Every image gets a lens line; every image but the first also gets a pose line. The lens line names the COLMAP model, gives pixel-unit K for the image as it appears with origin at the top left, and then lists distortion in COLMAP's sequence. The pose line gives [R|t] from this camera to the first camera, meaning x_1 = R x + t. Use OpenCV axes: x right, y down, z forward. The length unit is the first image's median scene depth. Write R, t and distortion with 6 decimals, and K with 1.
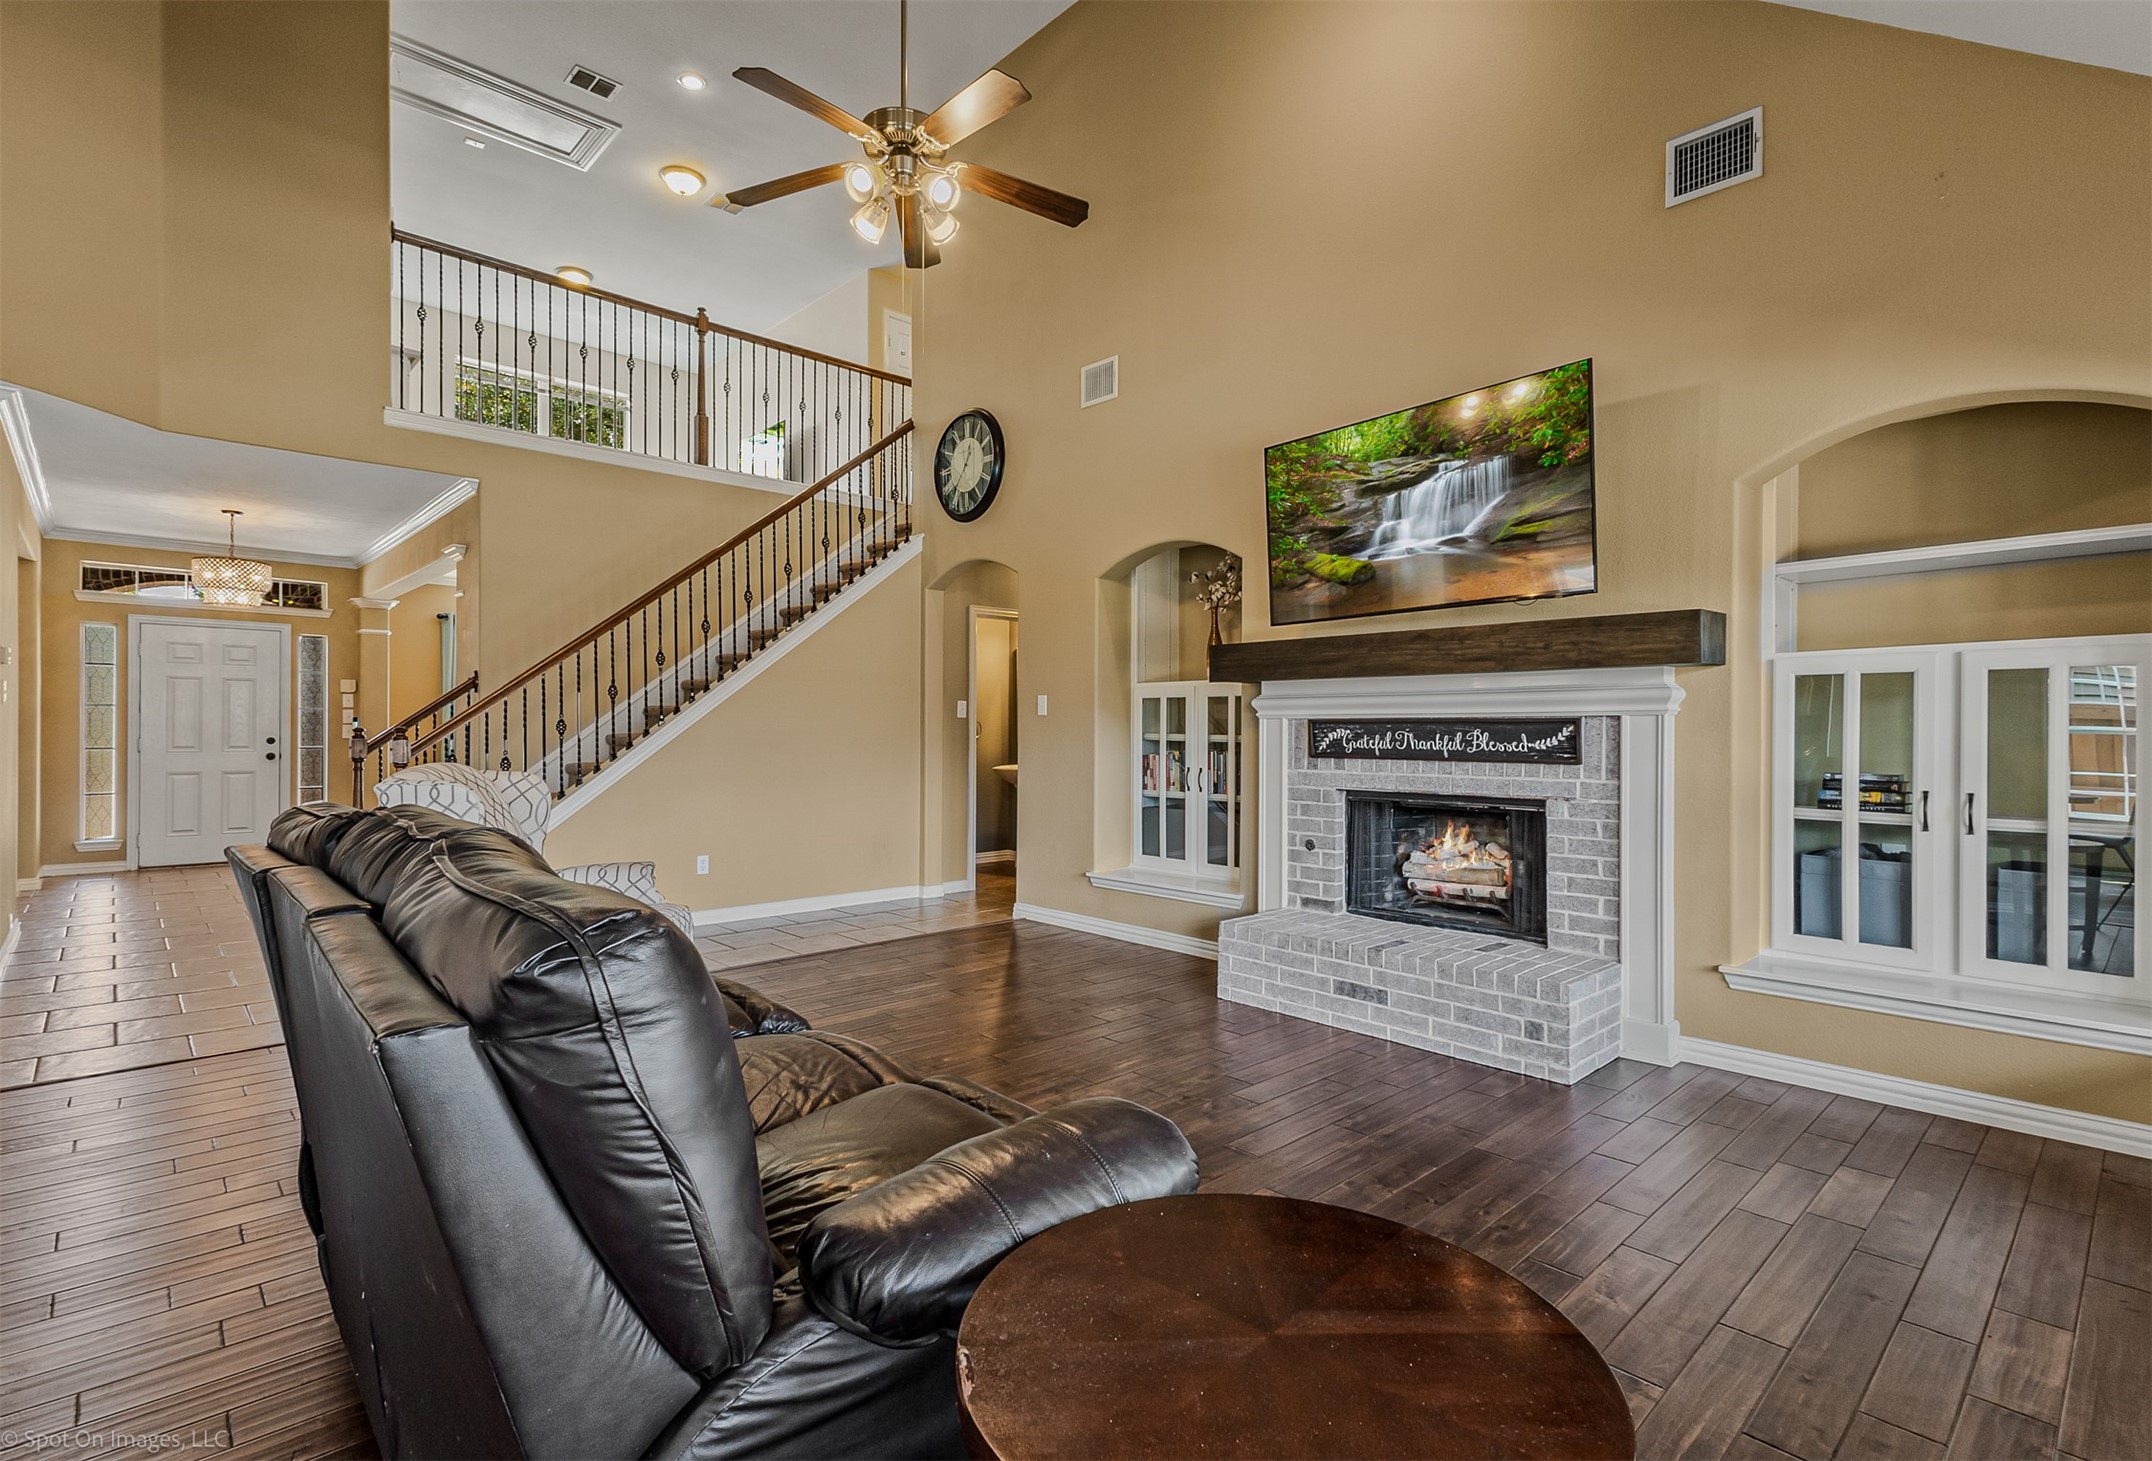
lens RADIAL K [[1039.4, 0, 1011.6], [0, 1039.4, 704.9], [0, 0, 1]] dist [0.030735, -0.001555]
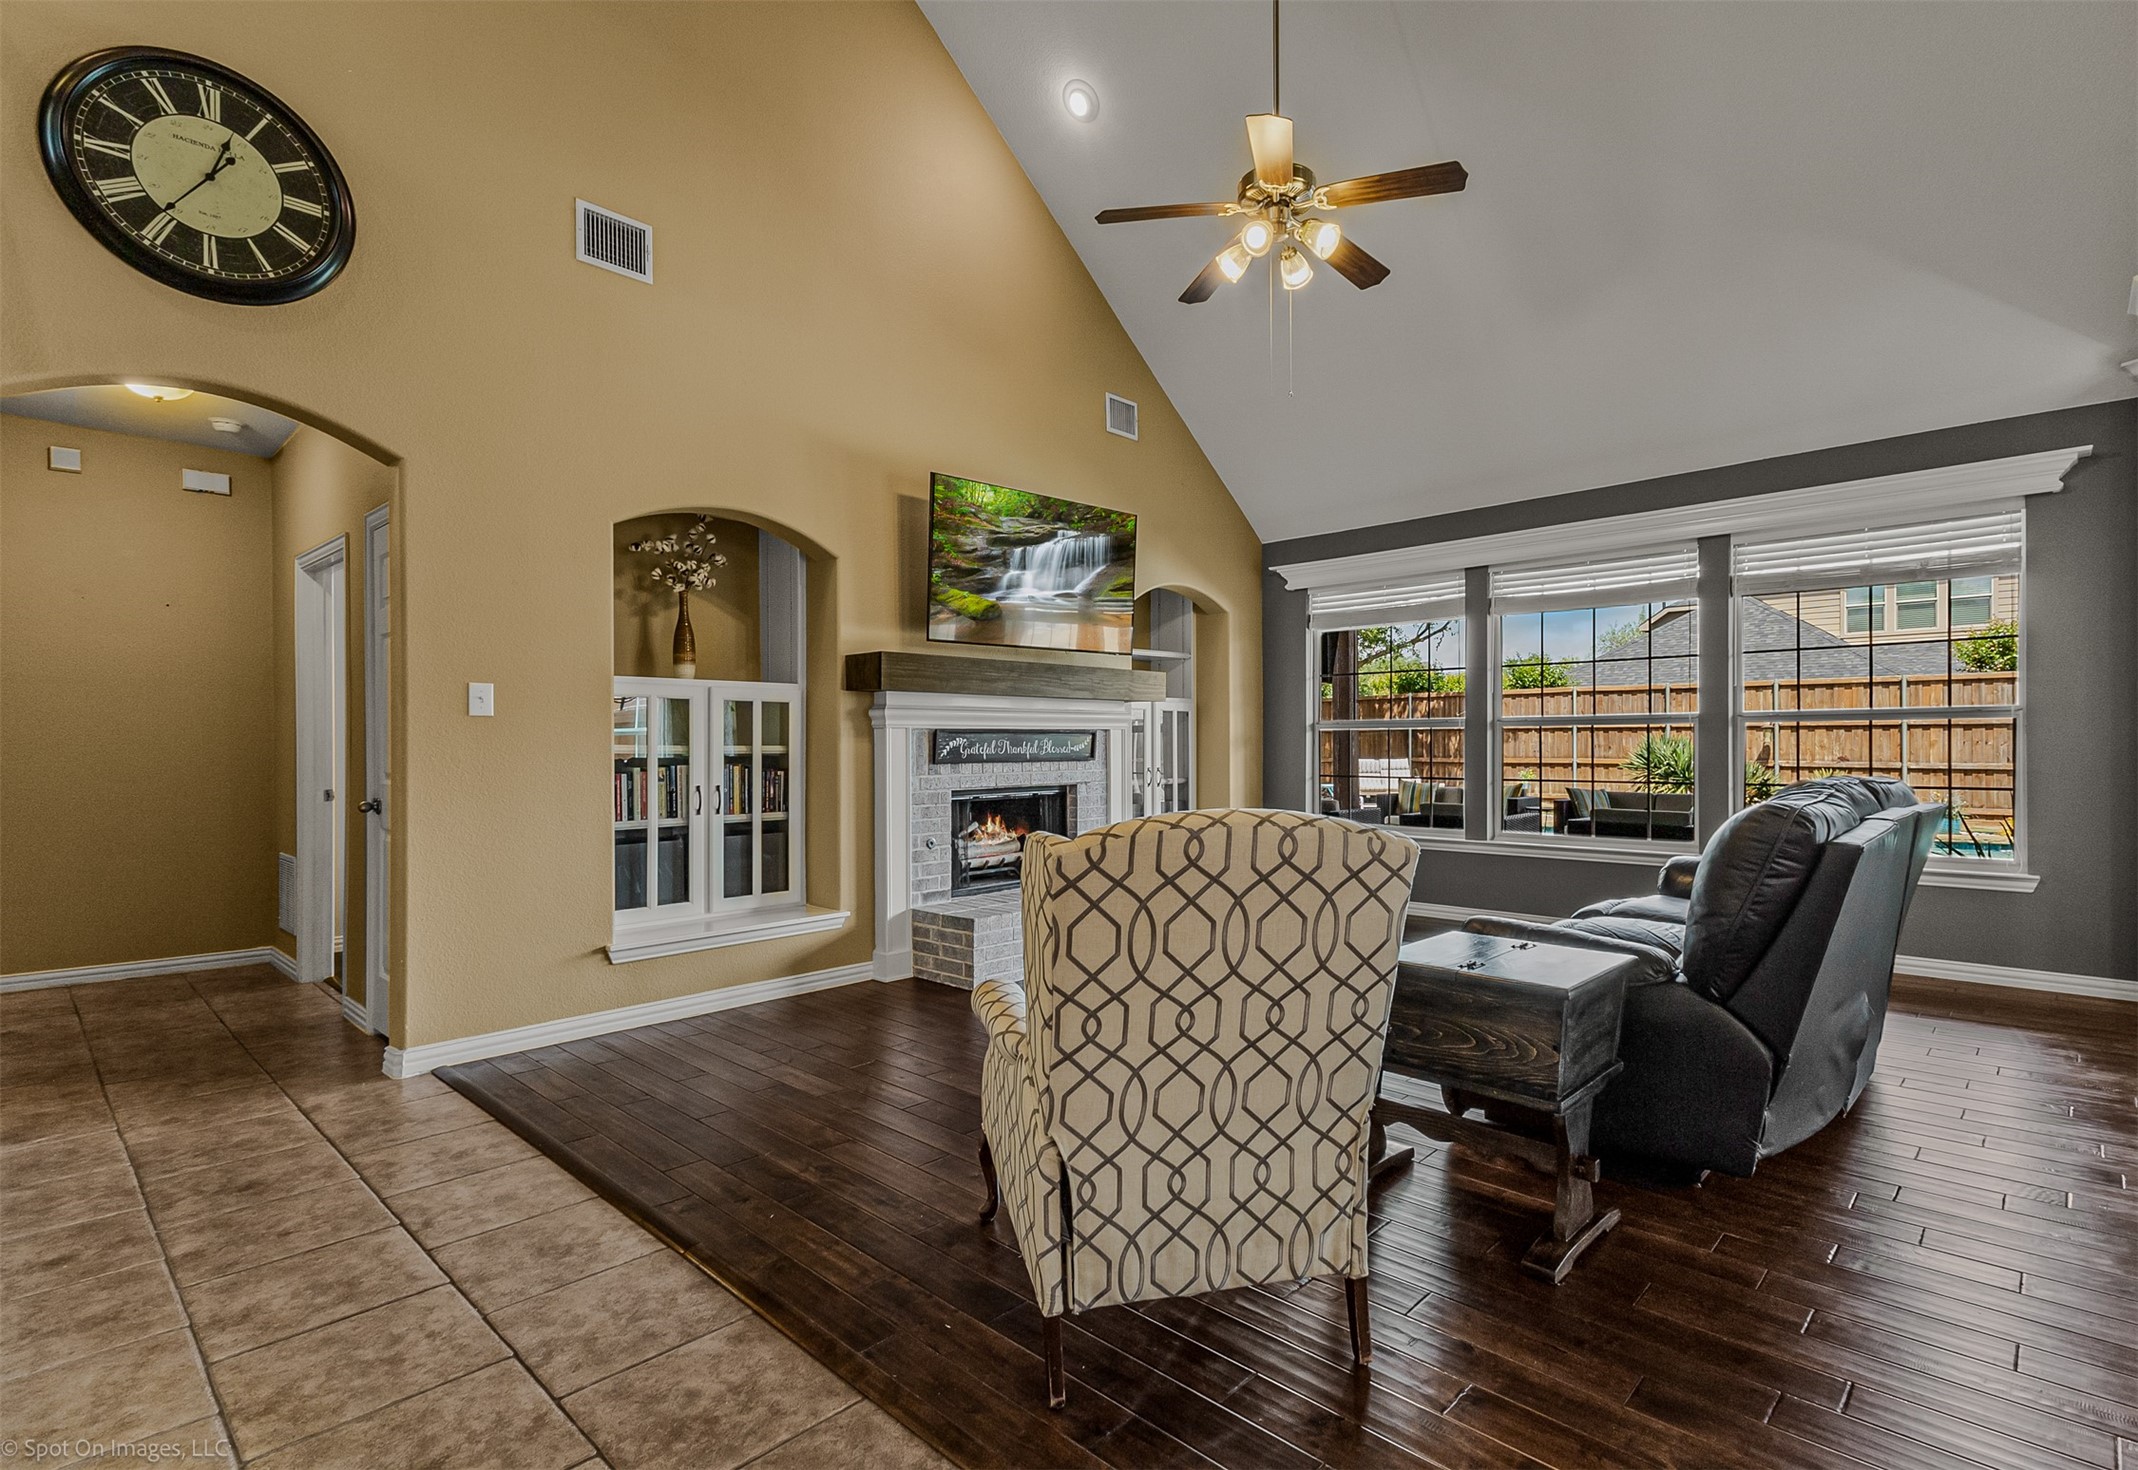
lens RADIAL K [[1032.6, 0, 1077.1], [0, 1032.6, 731.6], [0, 0, 1]] dist [0.030735, -0.001555]
pose [[-0.080258, 0.008625, 0.996737, -0.793948], [-0.016921, 0.999807, -0.010014, 0.024699], [-0.996631, -0.017670, -0.080096, 0.931111]]
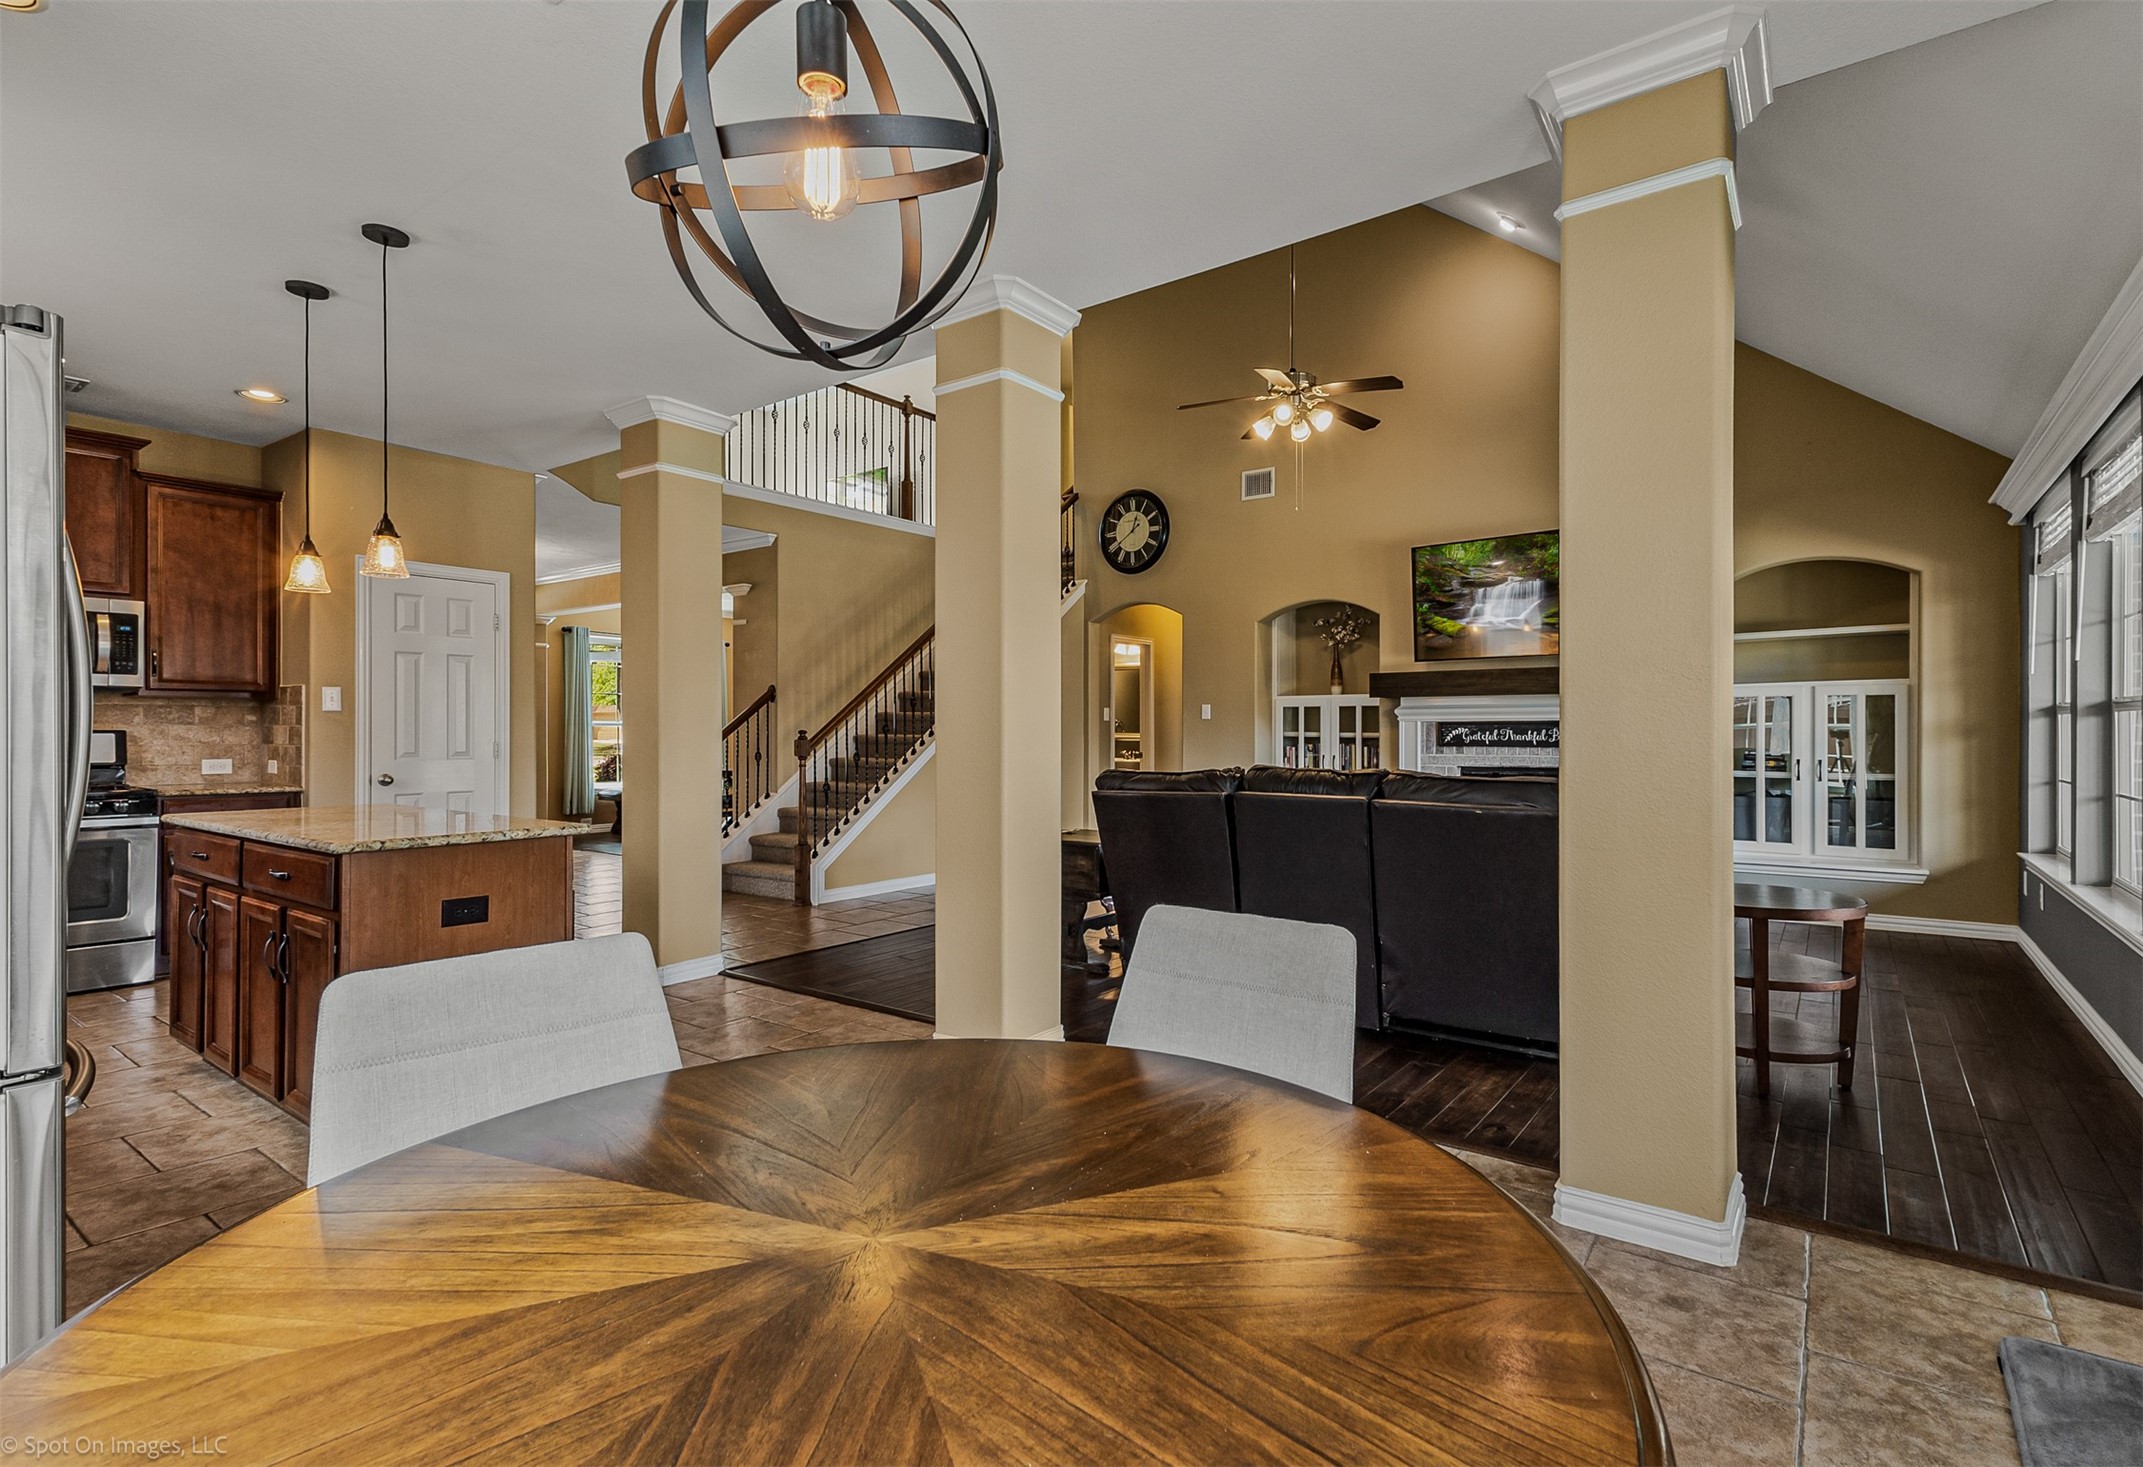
lens RADIAL K [[1035.1, 0, 1056.3], [0, 1035.1, 713.9], [0, 0, 1]] dist [0.030735, -0.001555]
pose [[0.980711, 0.001053, 0.195463, -0.576040], [-0.002135, 0.999984, 0.005324, -0.005346], [-0.195454, -0.005639, 0.980697, -0.413197]]
